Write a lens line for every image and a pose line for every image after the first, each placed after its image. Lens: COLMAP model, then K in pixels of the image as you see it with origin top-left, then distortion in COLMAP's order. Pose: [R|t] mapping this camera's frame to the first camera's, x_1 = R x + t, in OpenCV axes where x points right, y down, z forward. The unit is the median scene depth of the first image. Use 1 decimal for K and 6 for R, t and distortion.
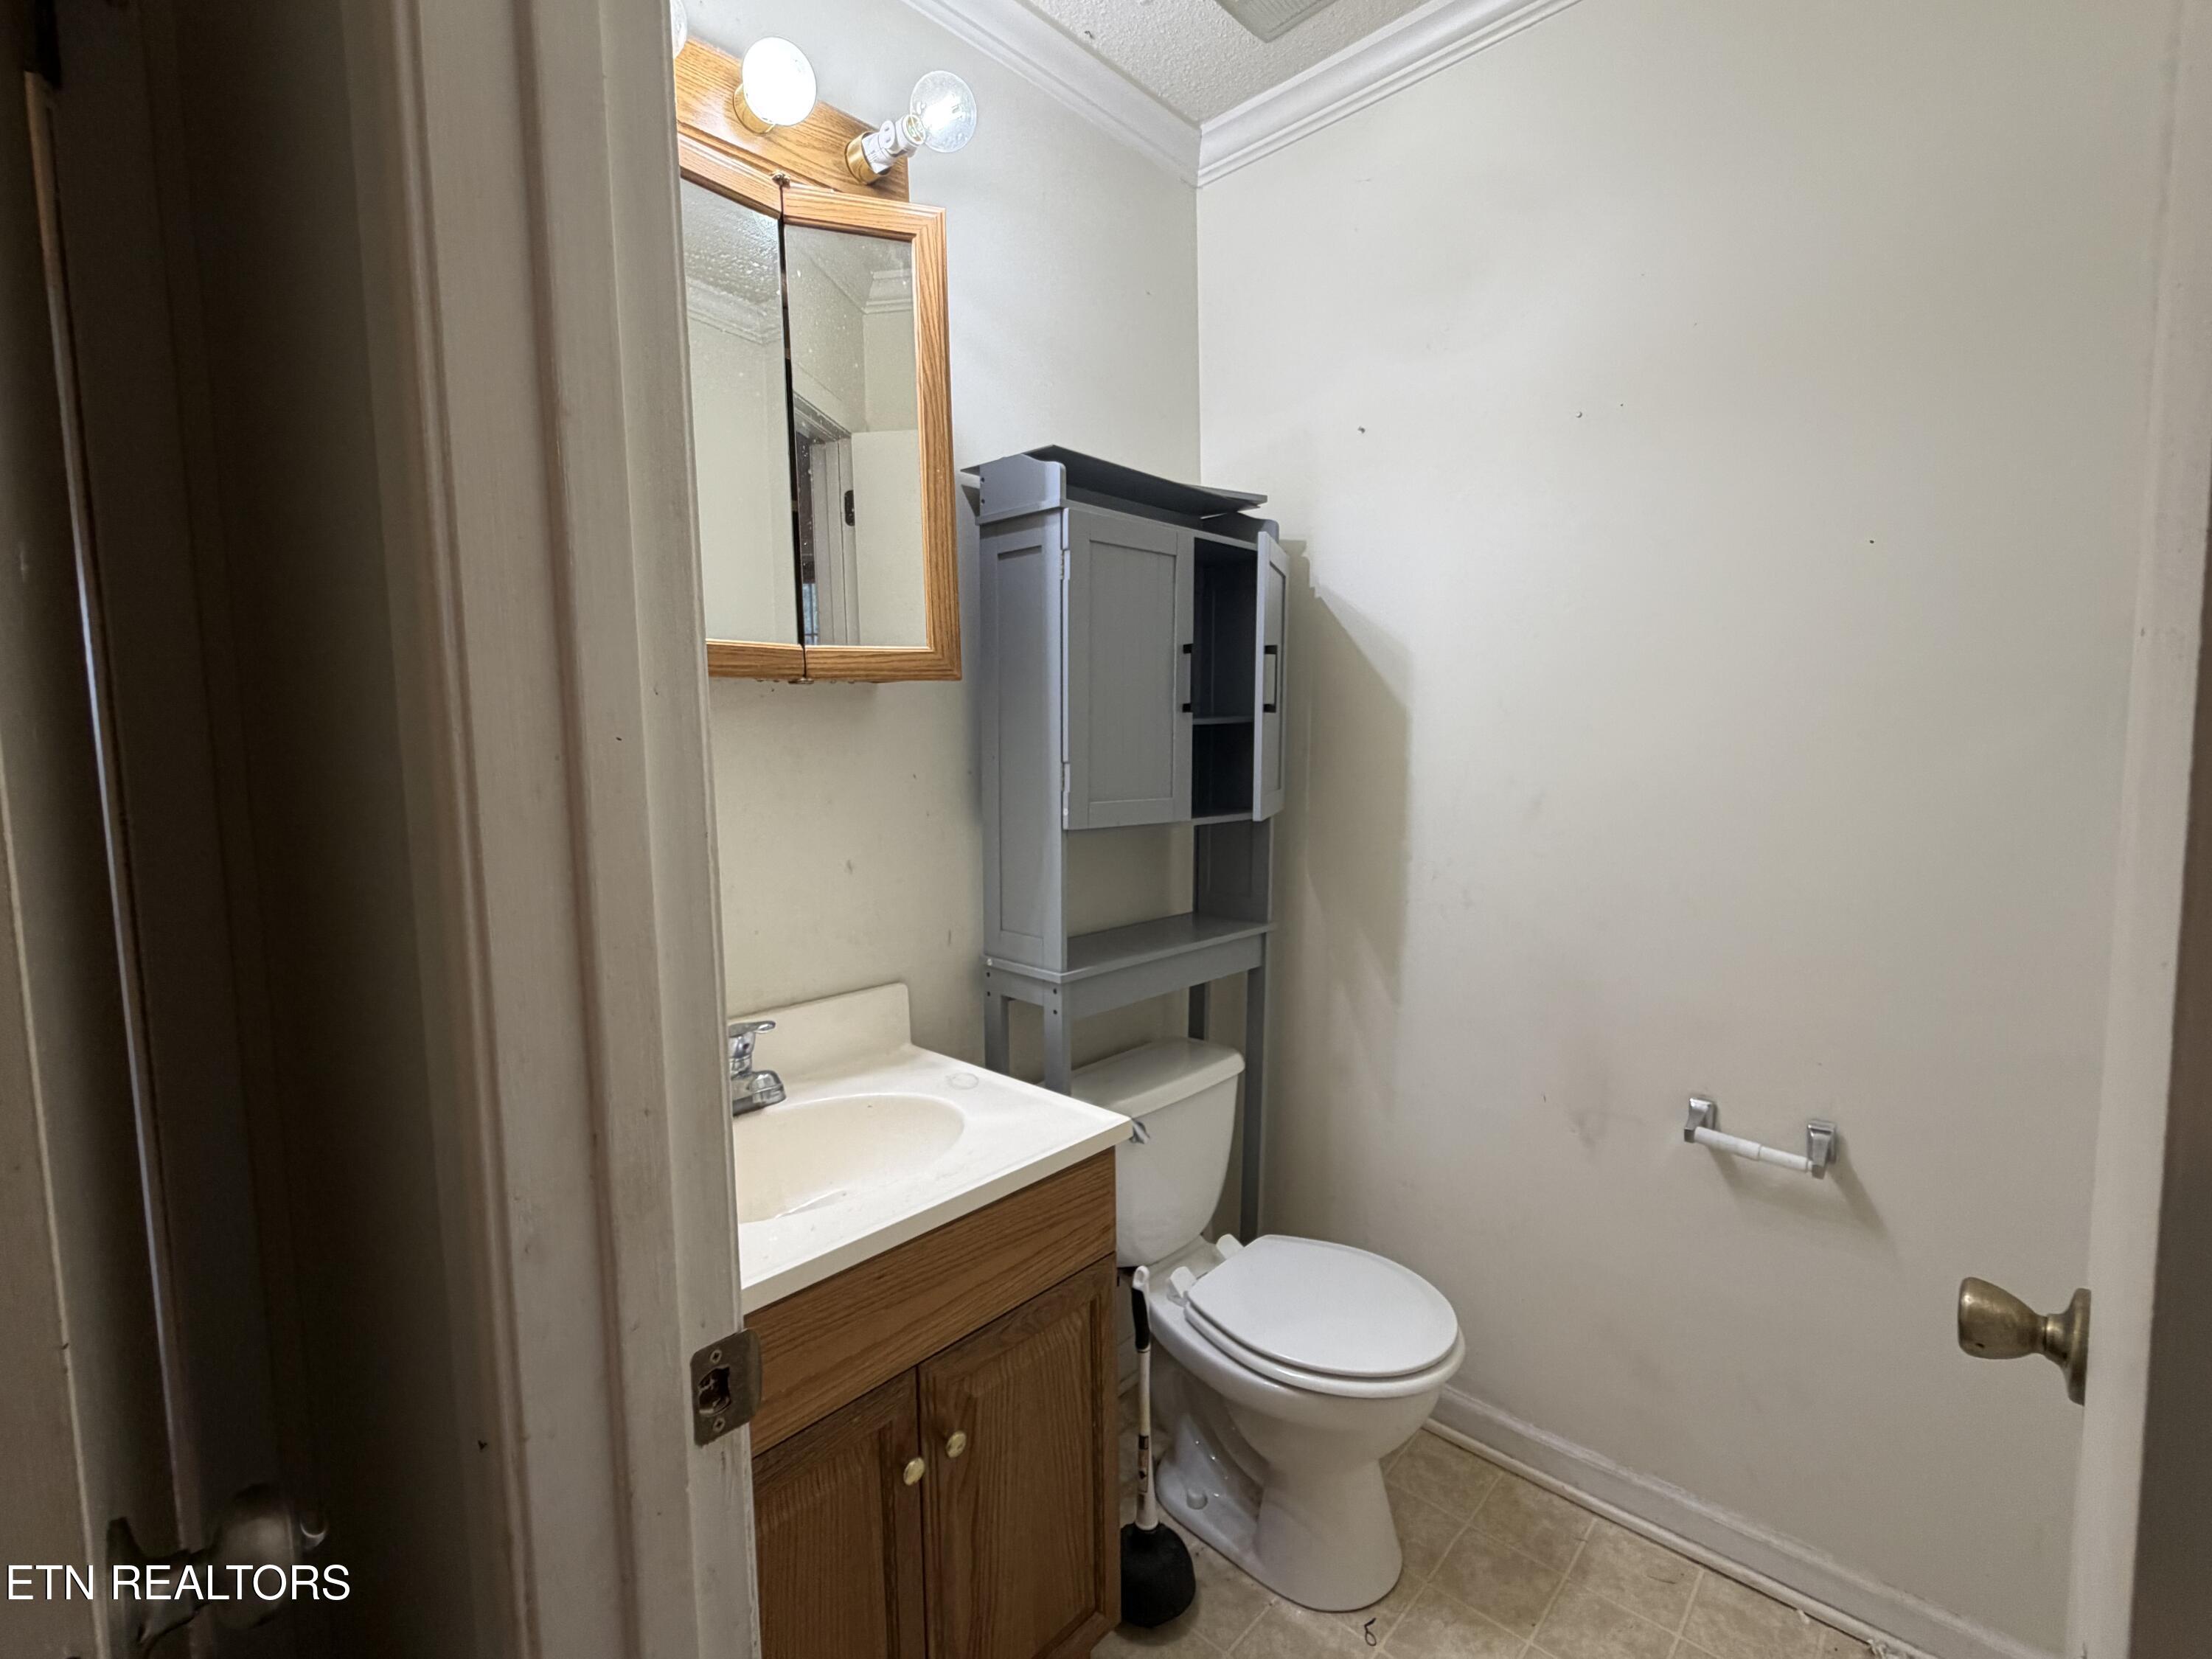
lens RADIAL K [[973.5, 0, 1107.2], [0, 973.5, 833.8], [0, 0, 1]] dist [-0.000622, -0.000057]
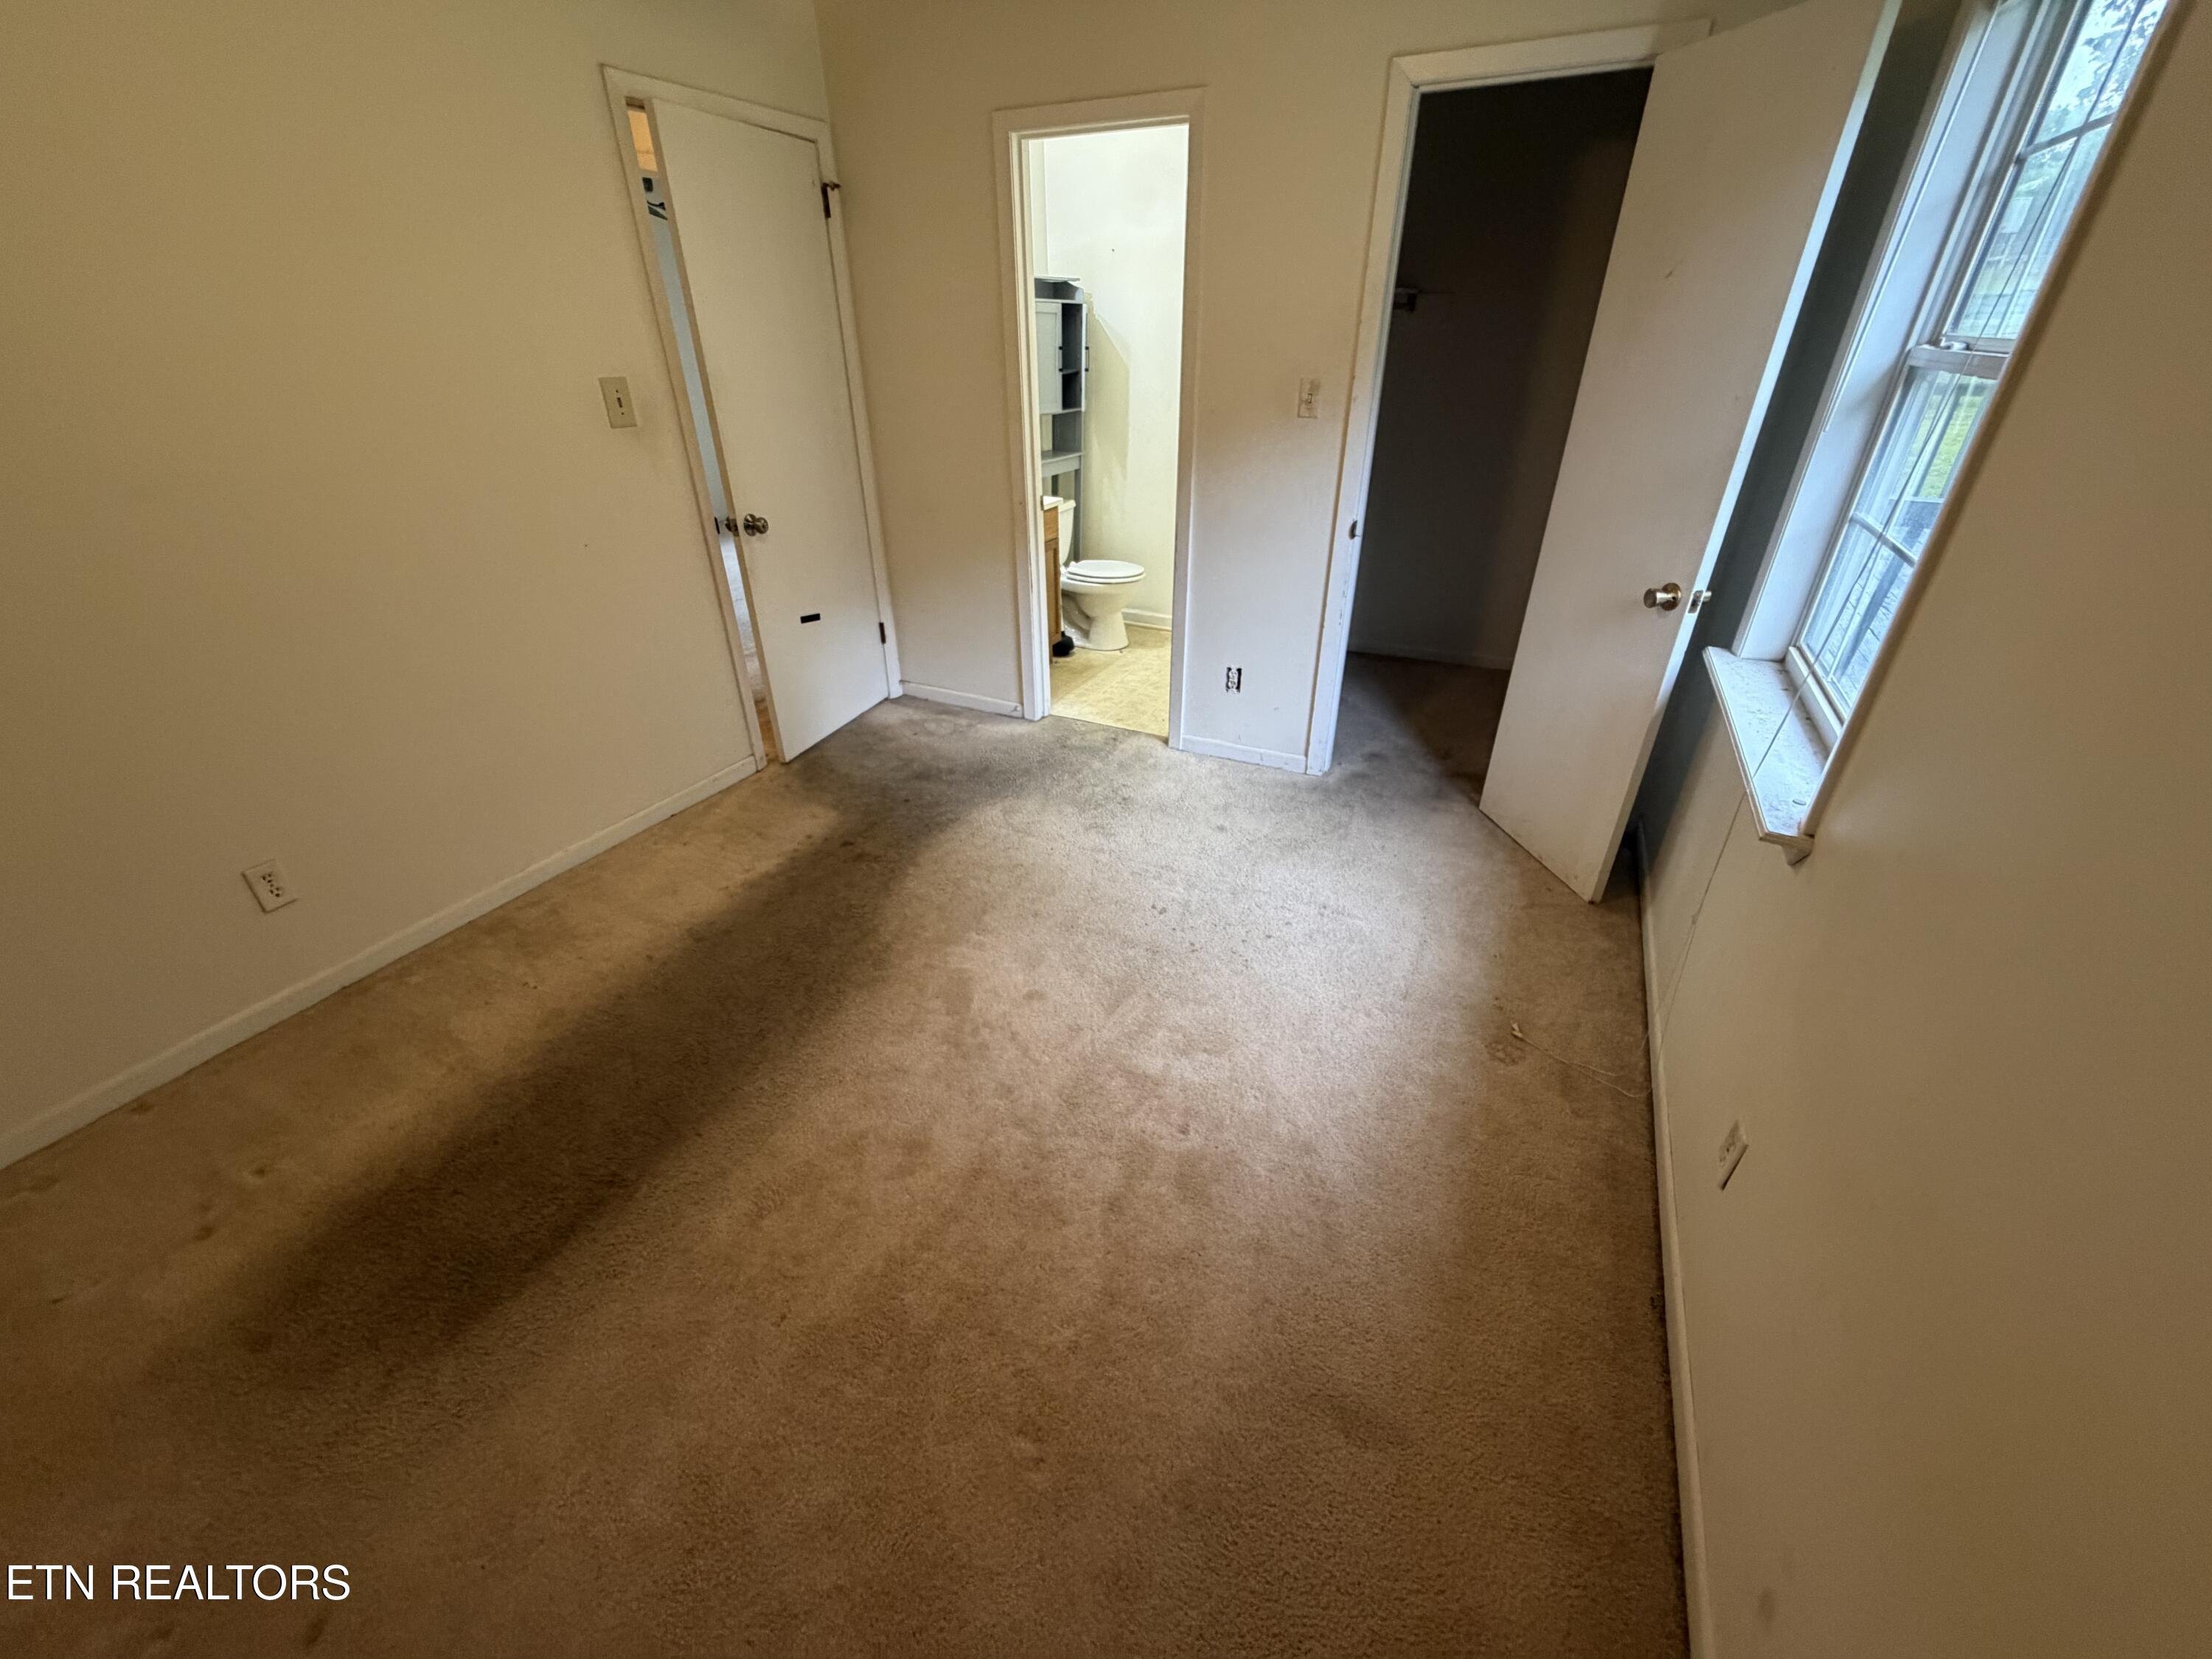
lens RADIAL K [[876.7, 0, 1104.3], [0, 876.7, 823.8], [0, 0, 1]] dist [-0.003367, -0.000281]
pose [[0.960729, -0.127715, 0.246349, -0.548530], [0.015431, 0.911002, 0.412114, 0.034281], [-0.277058, -0.392128, 0.877197, -1.706360]]
